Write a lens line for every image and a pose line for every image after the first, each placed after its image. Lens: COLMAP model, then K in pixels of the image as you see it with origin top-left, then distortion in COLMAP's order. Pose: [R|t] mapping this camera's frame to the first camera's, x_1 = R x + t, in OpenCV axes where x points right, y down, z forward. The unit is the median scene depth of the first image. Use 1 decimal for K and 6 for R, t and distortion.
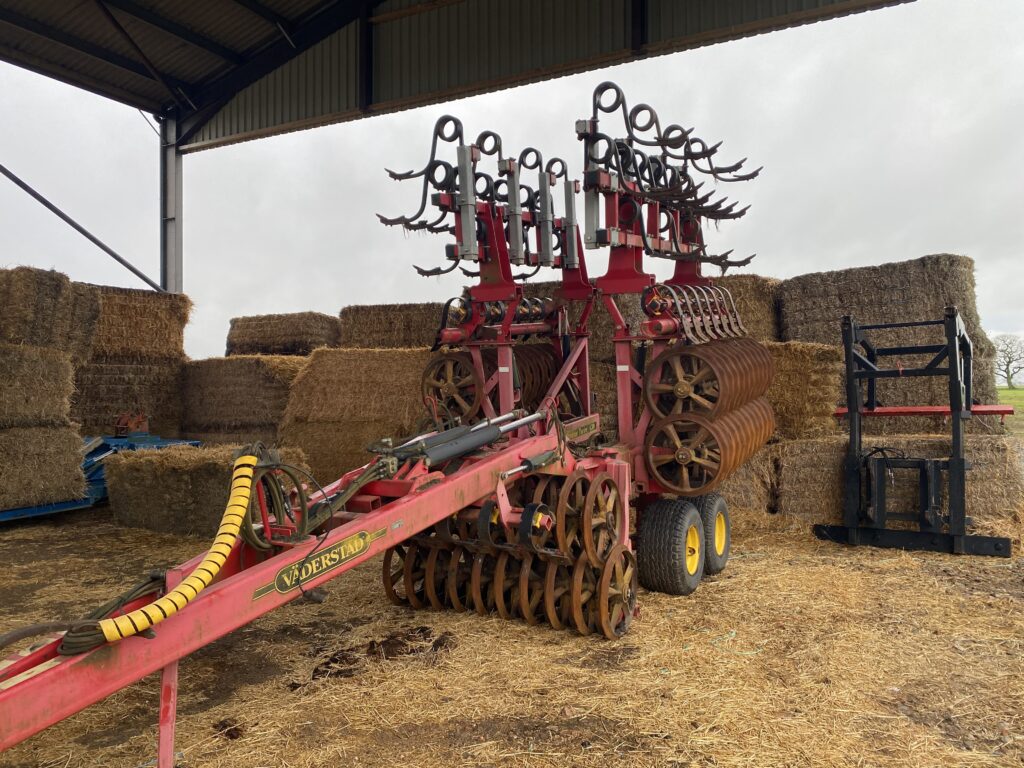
lens RADIAL K [[785.0, 0, 512.0], [0, 785.0, 384.0], [0, 0, 1]] dist [0.038297, -0.039474]
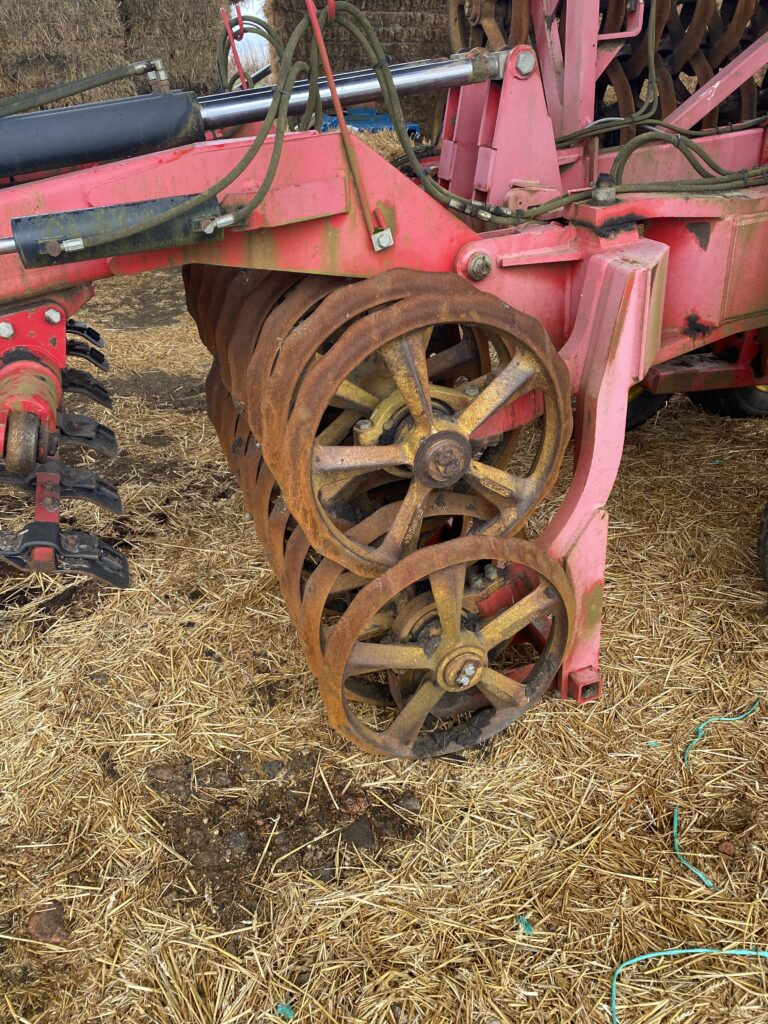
lens RADIAL K [[778.2, 0, 371.8], [0, 778.2, 510.9], [0, 0, 1]] dist [0.045992, -0.084202]
pose [[0.734849, 0.340815, -0.586380, 0.116448], [-0.003341, 0.866382, 0.499371, 0.017175], [0.678222, -0.365003, 0.637799, 0.320261]]
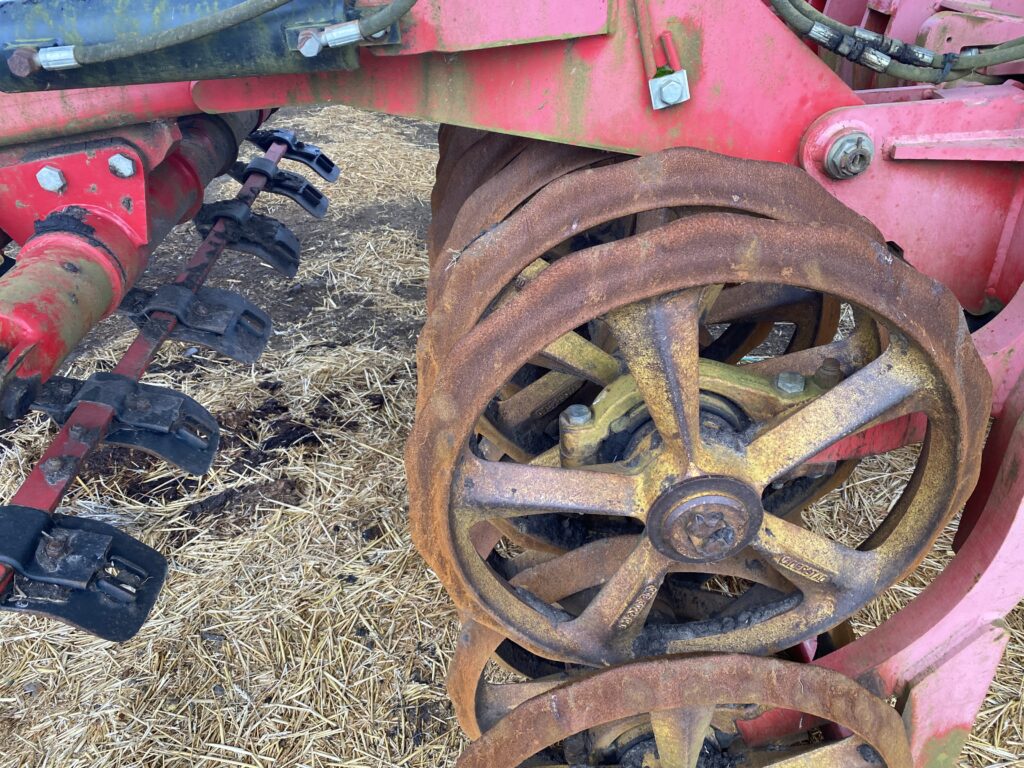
lens RADIAL K [[785.0, 0, 512.0], [0, 785.0, 384.0], [0, 0, 1]] dist [0.038297, -0.039474]
pose [[0.521073, 0.488104, -0.700170, 0.085572], [-0.028407, 0.829803, 0.557333, 0.024730], [0.853039, -0.270521, 0.446254, 0.364332]]
